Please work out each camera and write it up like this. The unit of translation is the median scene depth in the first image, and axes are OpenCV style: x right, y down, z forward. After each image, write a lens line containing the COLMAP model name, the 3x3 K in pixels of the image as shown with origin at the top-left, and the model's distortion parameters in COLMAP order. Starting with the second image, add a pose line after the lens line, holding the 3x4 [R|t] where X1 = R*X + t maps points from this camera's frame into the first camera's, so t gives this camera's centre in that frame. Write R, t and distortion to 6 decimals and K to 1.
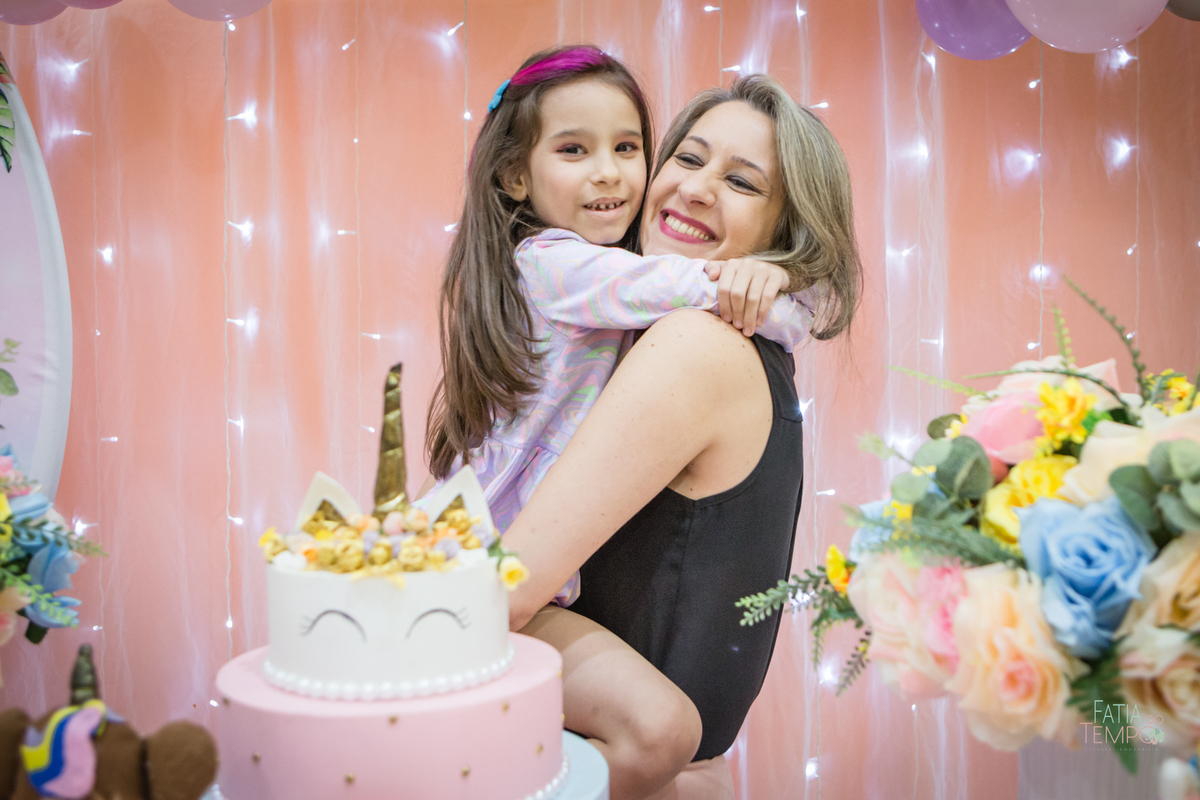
lens RADIAL K [[1376.8, 0, 620.5], [0, 1376.8, 348.5], [0, 0, 1]] dist [-0.054231, 0.000000]
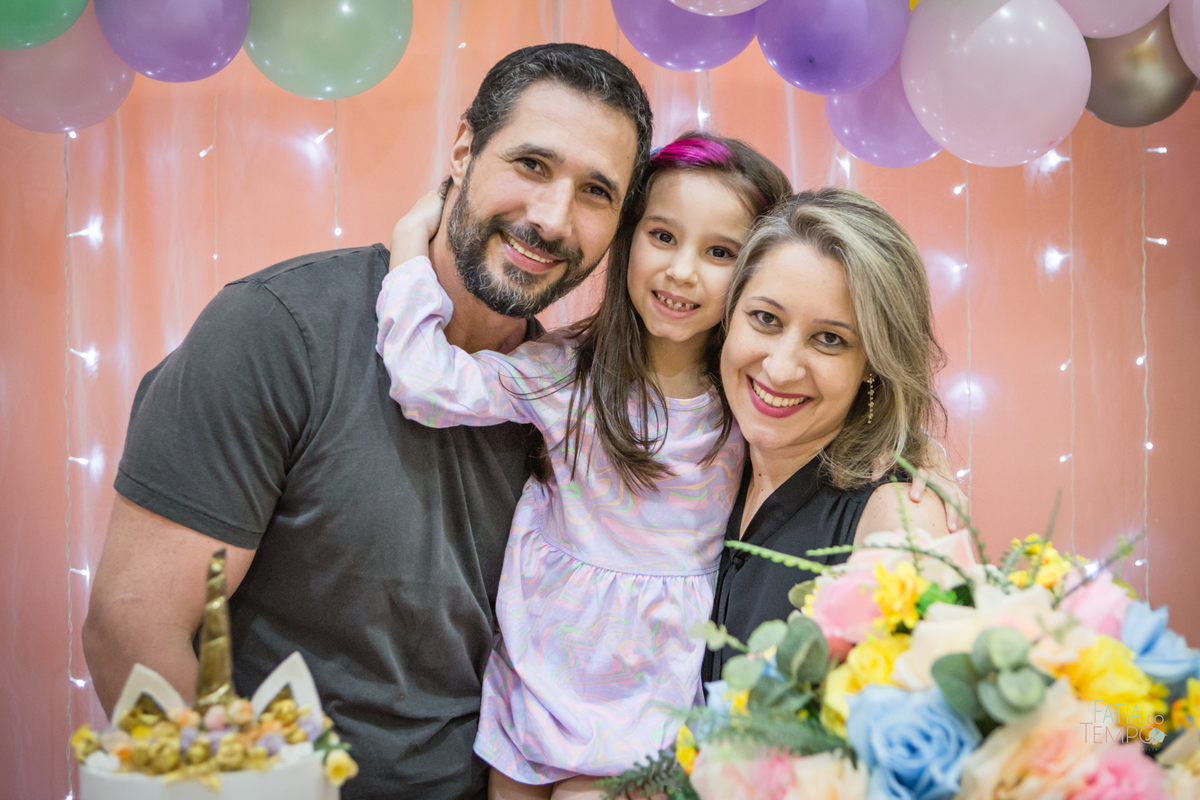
lens RADIAL K [[1599.1, 0, 666.1], [0, 1599.1, 389.6], [0, 0, 1]] dist [-0.008605, 0.000000]
pose [[0.998353, -0.009085, 0.056649, 0.087512], [0.010401, 0.999681, -0.022996, -0.072330], [-0.056422, 0.023548, 0.998129, -0.137559]]
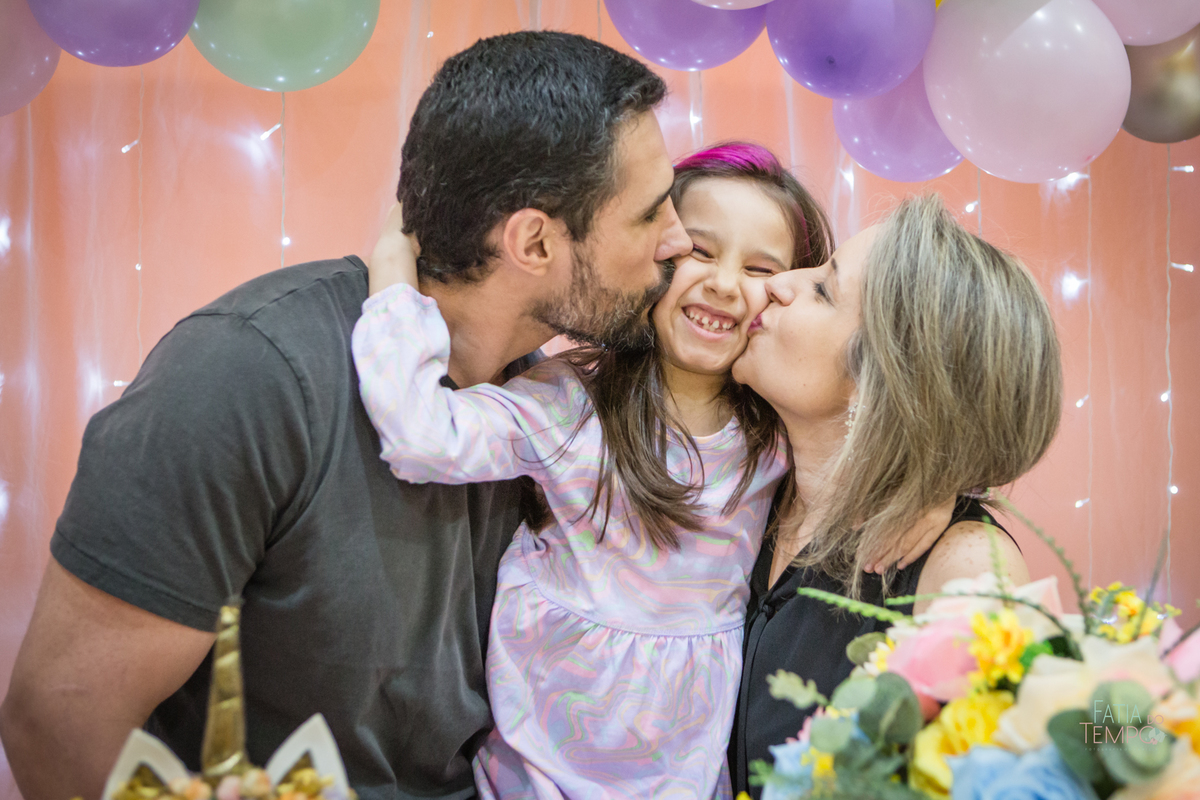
lens RADIAL K [[1794.2, 0, 717.8], [0, 1794.2, 404.0], [0, 0, 1]] dist [-0.020355, 0.000000]
pose [[0.988871, 0.000980, 0.148771, -0.032253], [0.004543, 0.999313, -0.036784, -0.066263], [-0.148705, 0.037051, 0.988187, -0.134215]]
